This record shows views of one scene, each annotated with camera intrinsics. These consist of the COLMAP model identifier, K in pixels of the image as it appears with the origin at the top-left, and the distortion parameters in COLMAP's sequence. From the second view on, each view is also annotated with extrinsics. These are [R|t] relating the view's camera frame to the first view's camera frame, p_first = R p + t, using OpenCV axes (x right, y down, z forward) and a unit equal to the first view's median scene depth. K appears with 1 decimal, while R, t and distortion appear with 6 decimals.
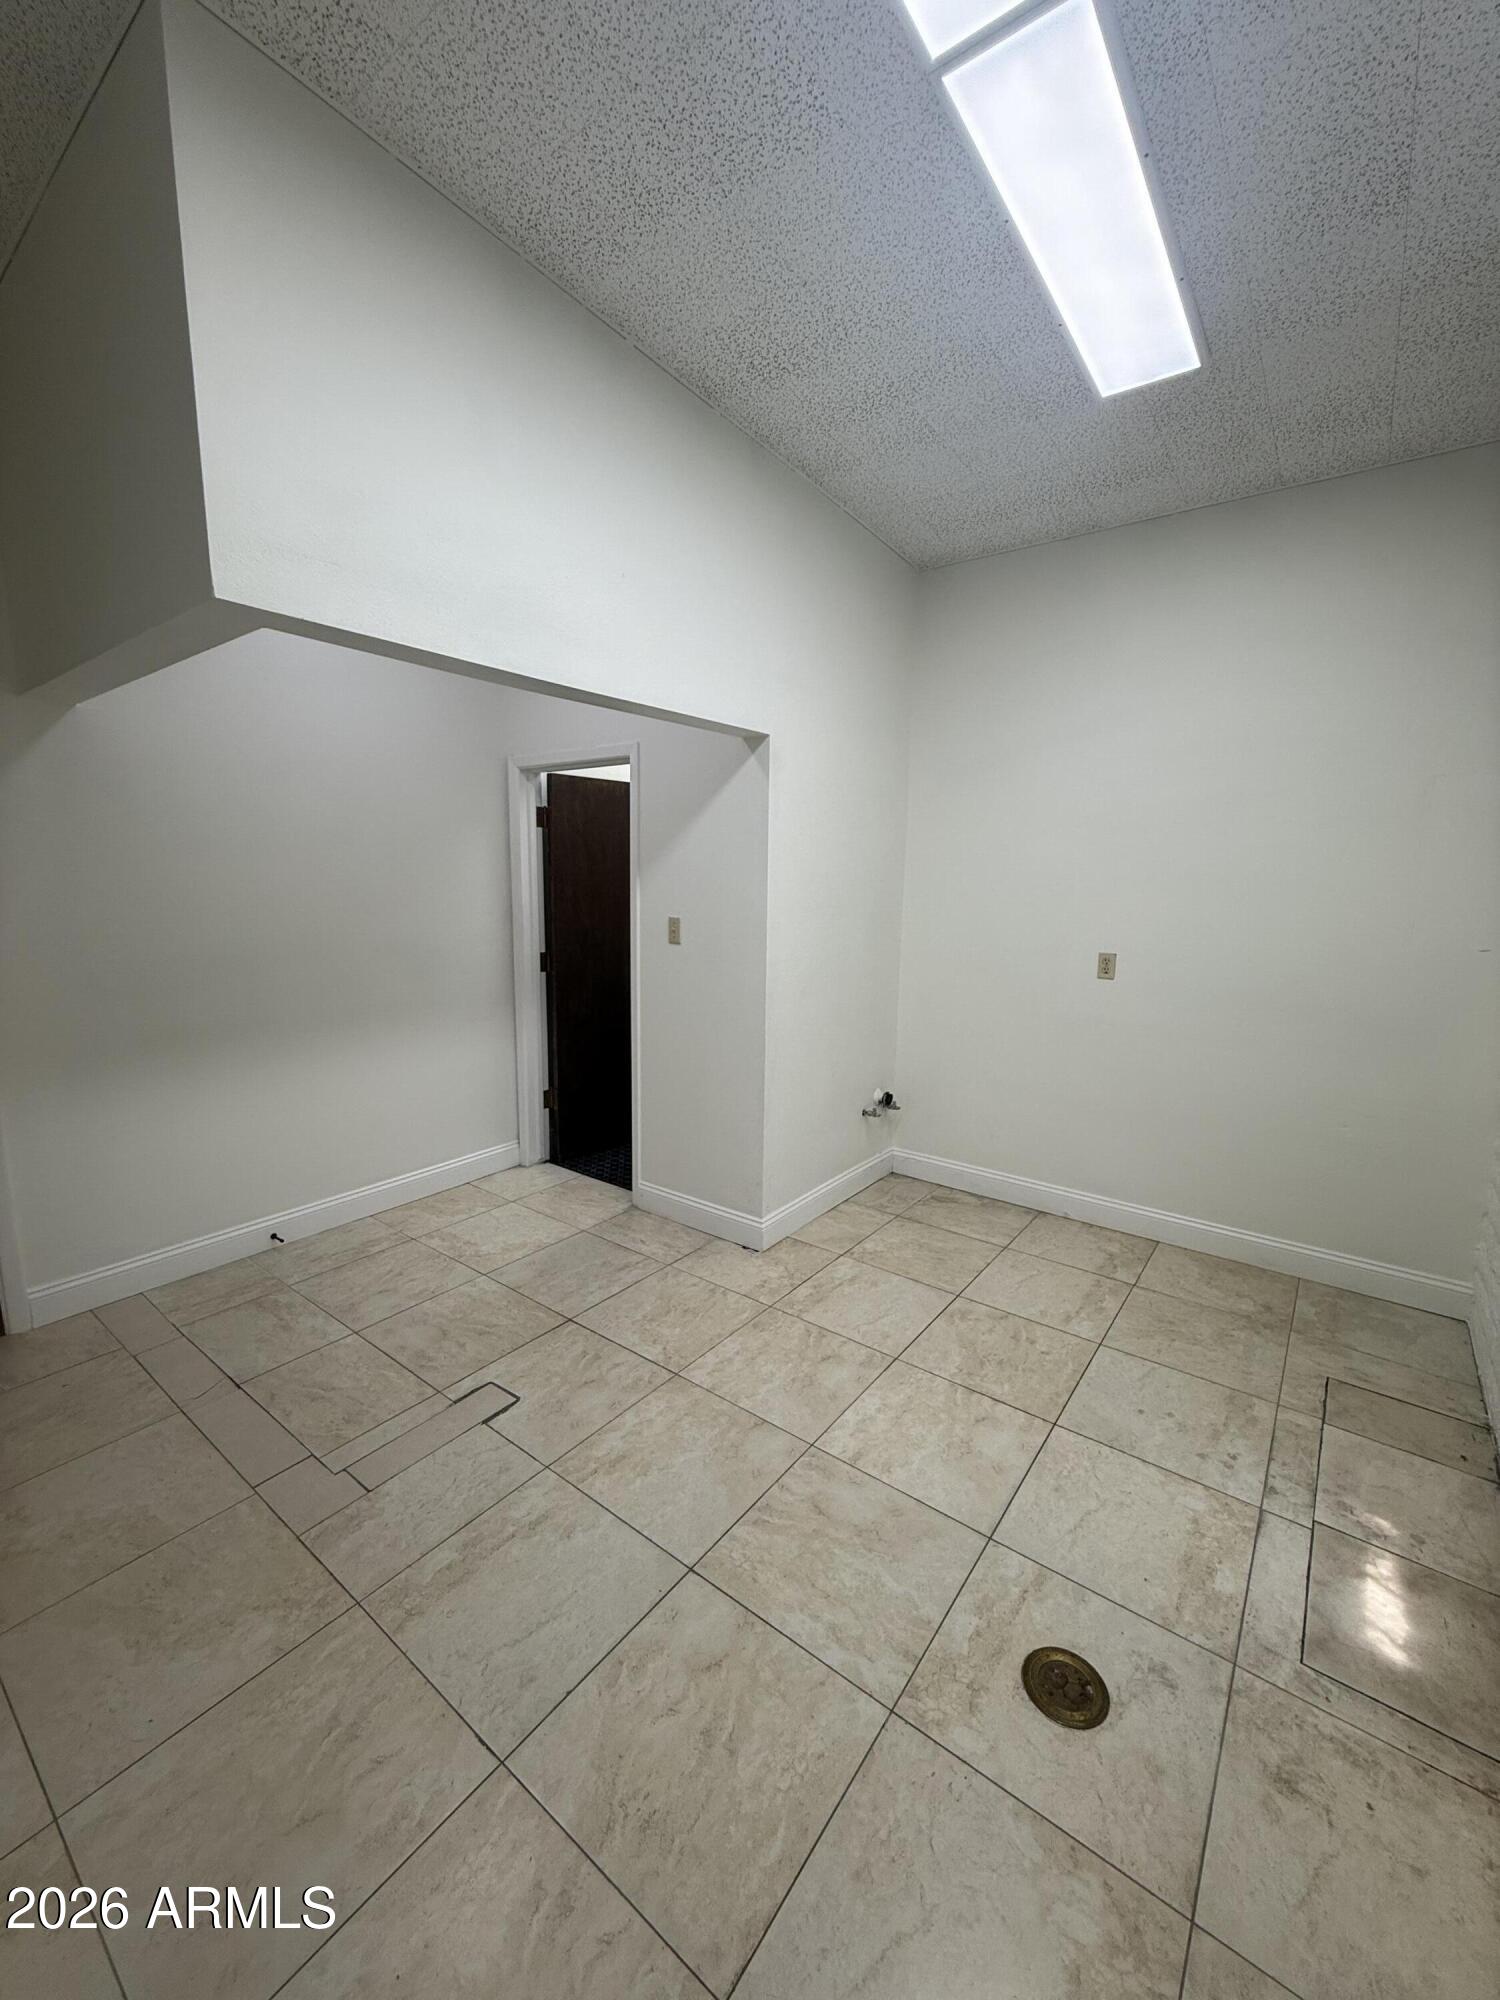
lens RADIAL K [[798.8, 0, 752.7], [0, 798.8, 994.7], [0, 0, 1]] dist [-0.000712, 0.000052]
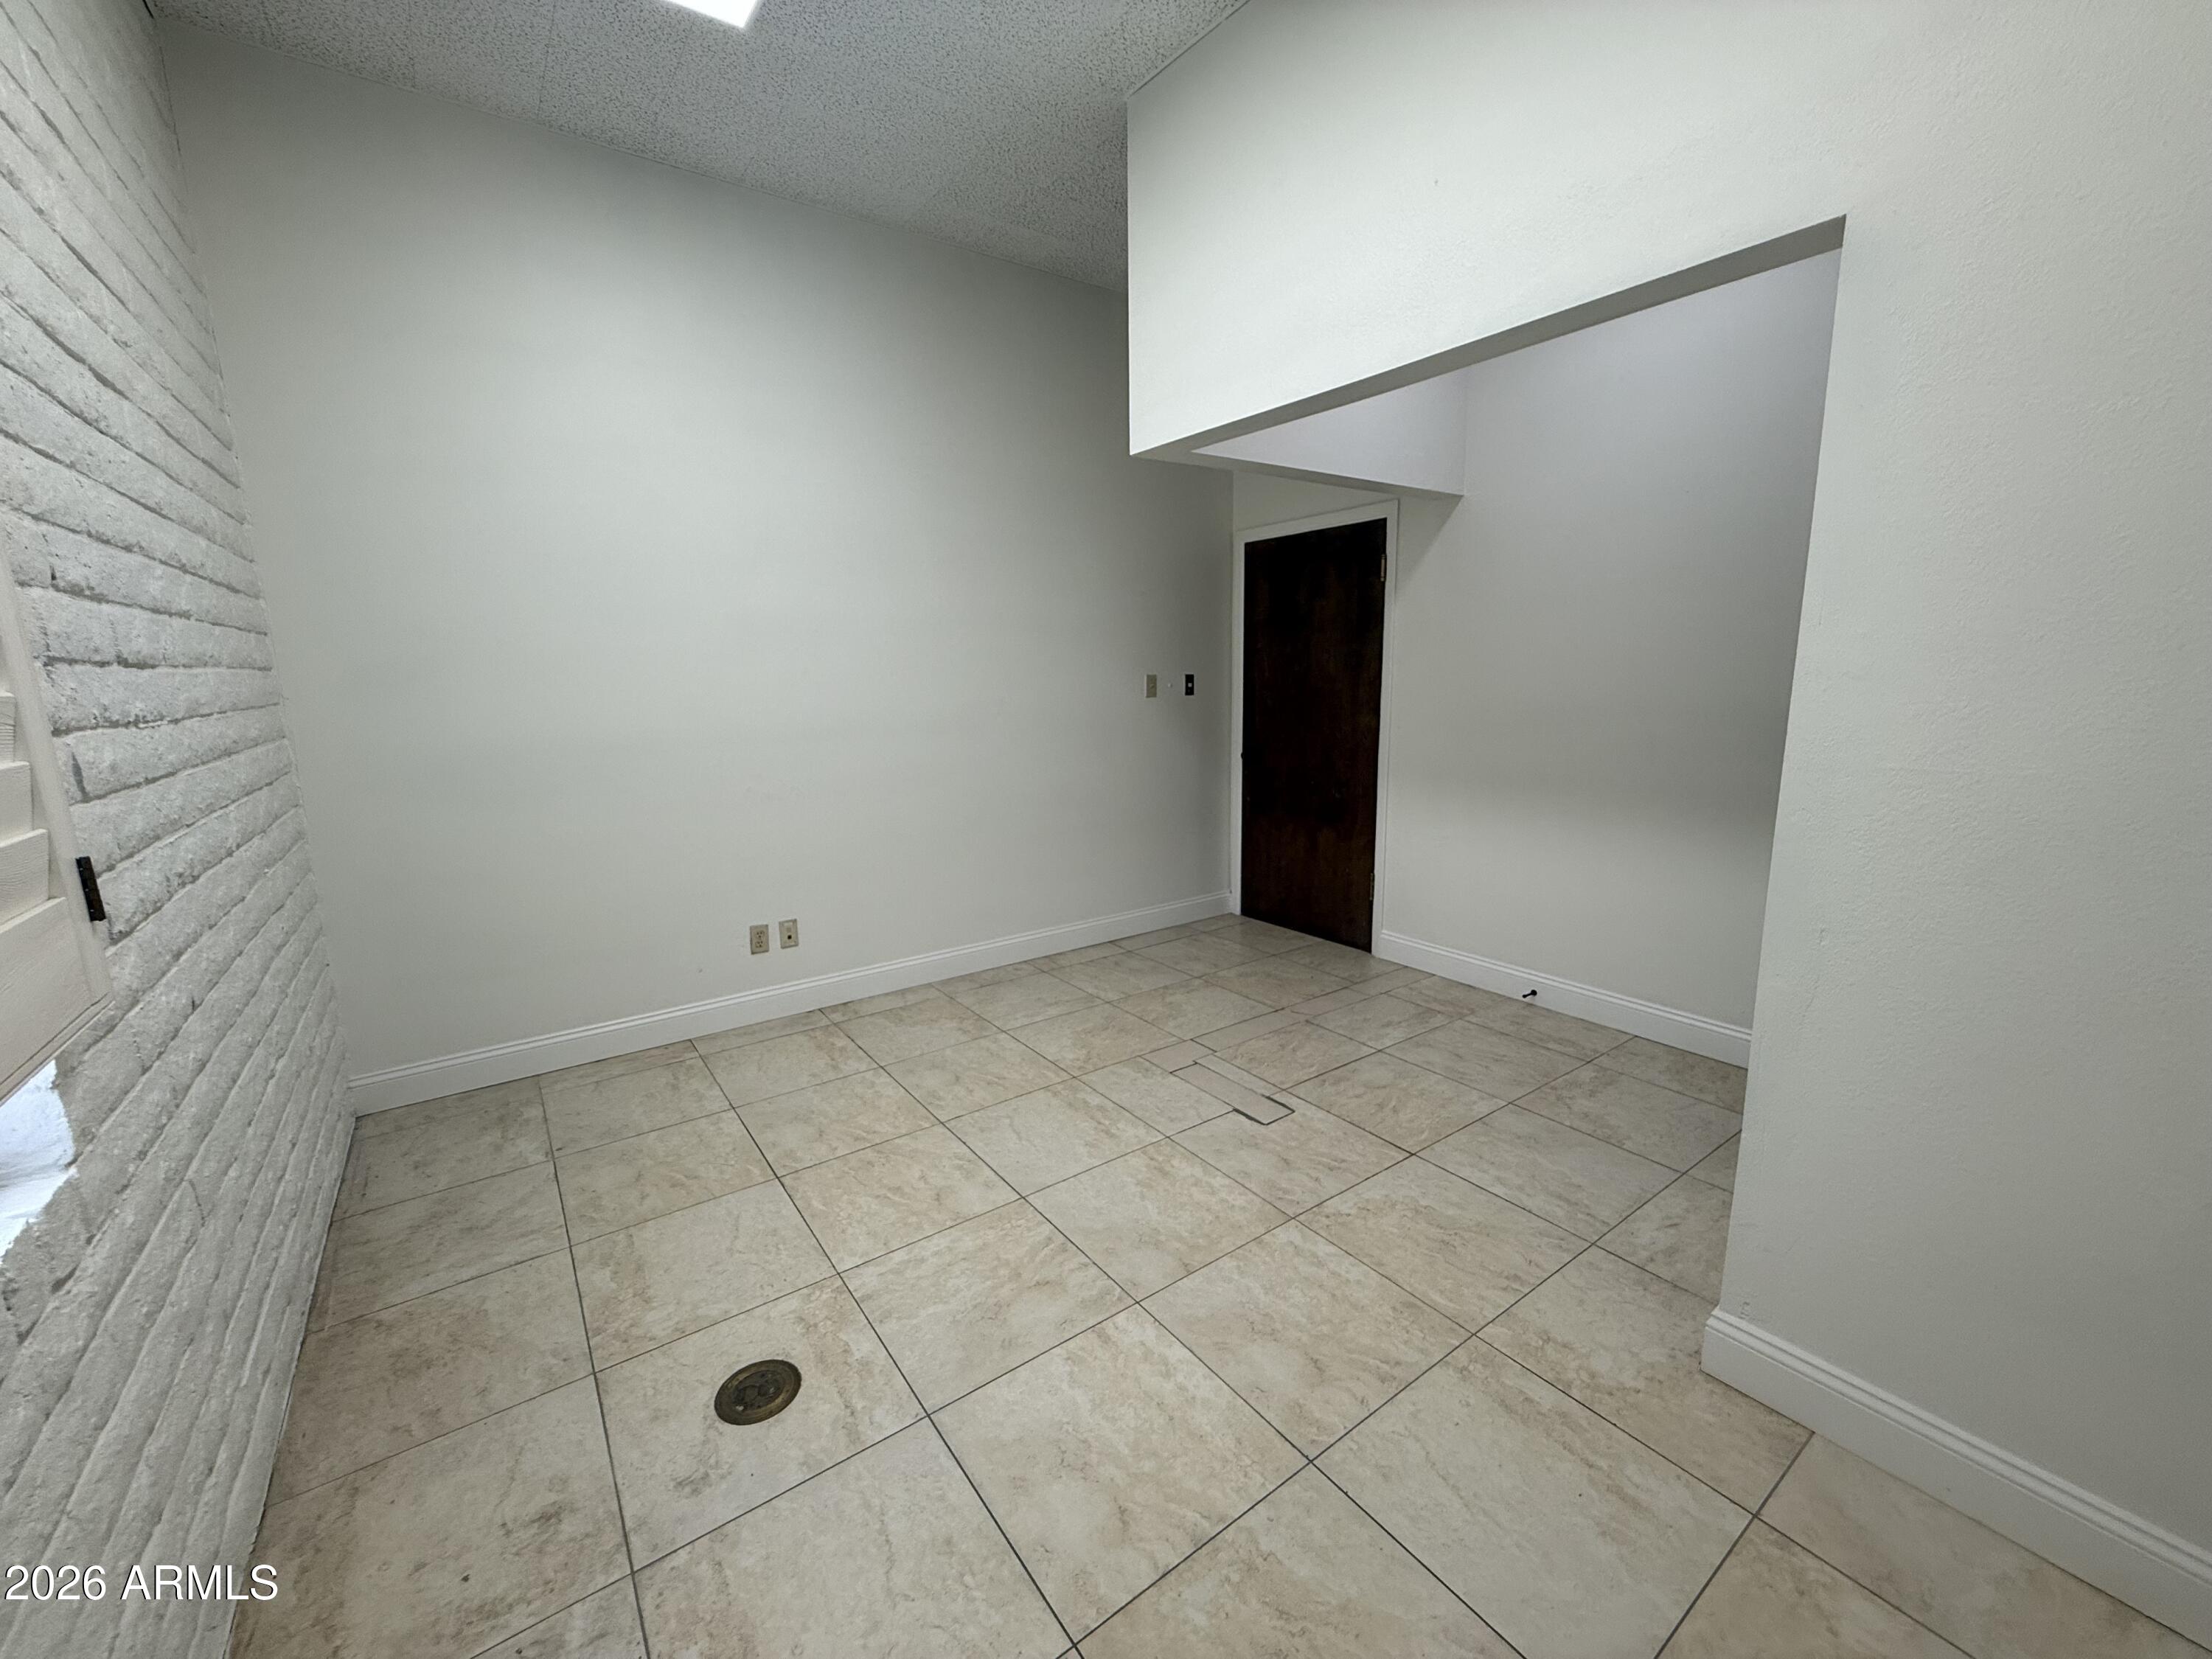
lens RADIAL K [[883.5, 0, 1104.4], [0, 883.5, 838.3], [0, 0, 1]] dist [-0.000712, 0.000052]
pose [[-0.296850, 0.170459, -0.939587, 0.890346], [-0.130790, 0.967409, 0.216828, -0.084704], [0.945925, 0.187254, -0.264881, 1.178153]]
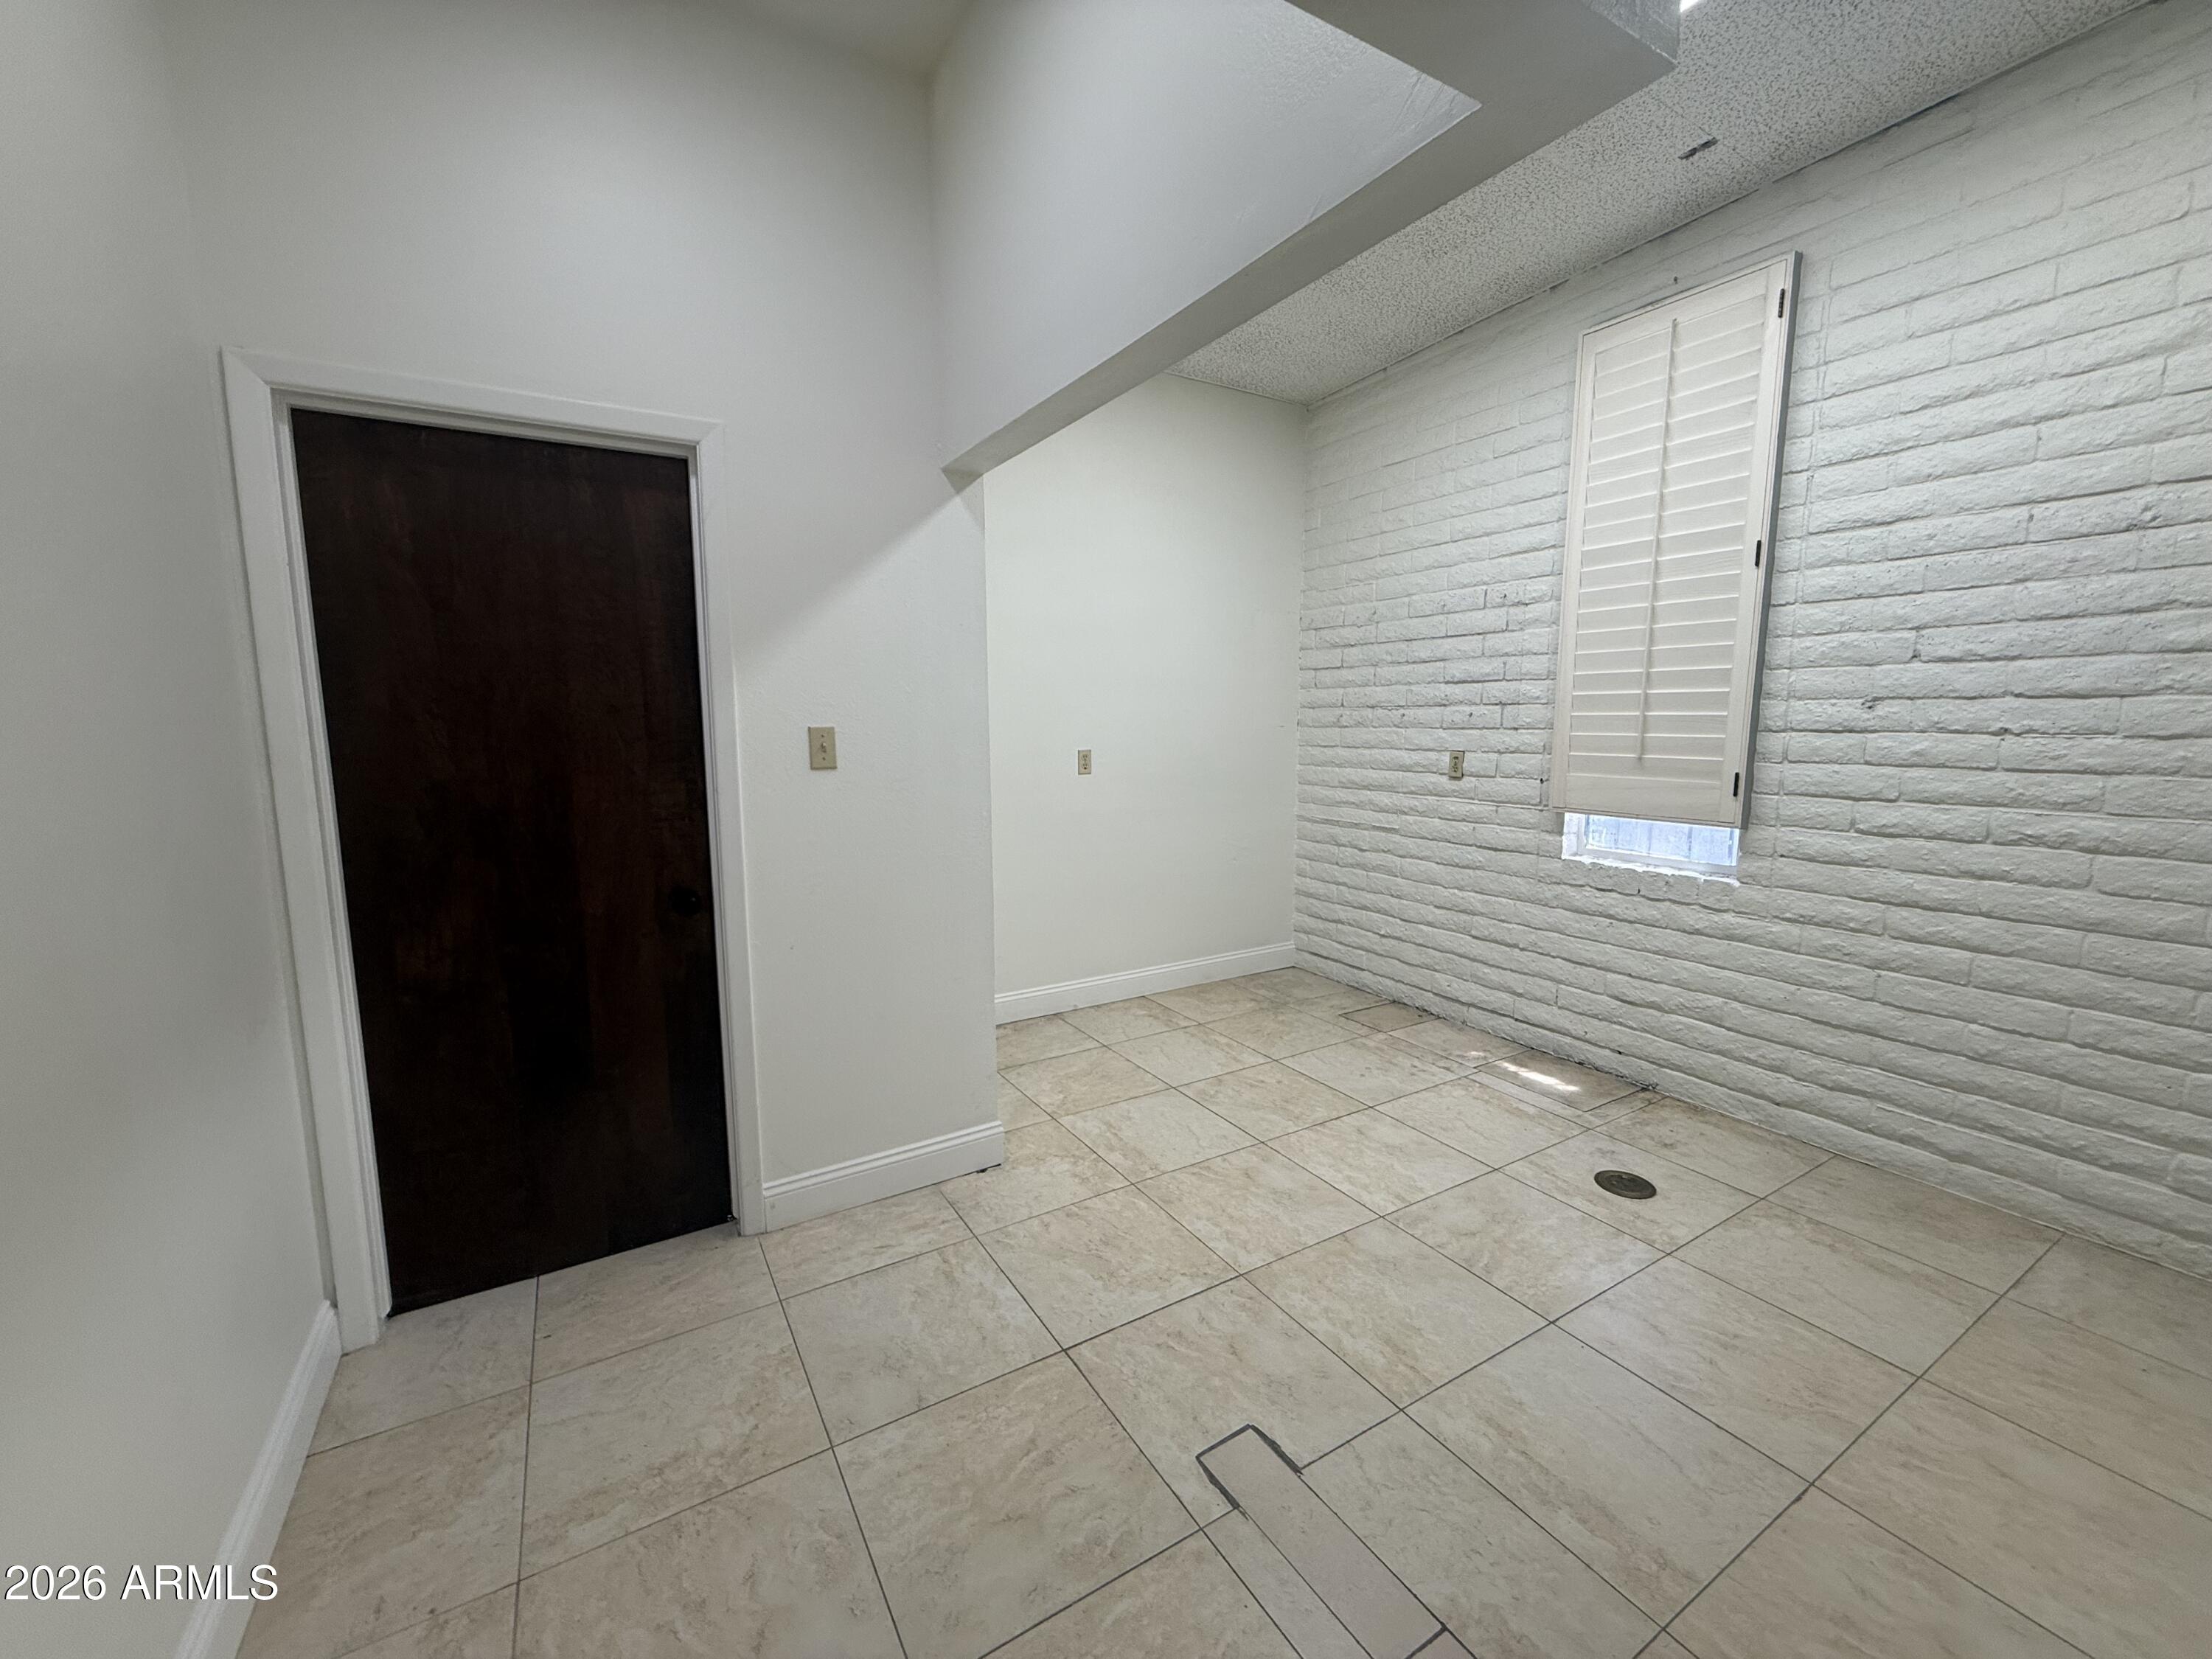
lens RADIAL K [[883.5, 0, 1103.0], [0, 883.5, 825.9], [0, 0, 1]] dist [-0.000712, 0.000052]
pose [[0.376192, -0.131368, 0.917182, -1.075581], [0.150203, 0.985451, 0.079538, -0.069956], [-0.914286, 0.107842, 0.390451, 0.878058]]
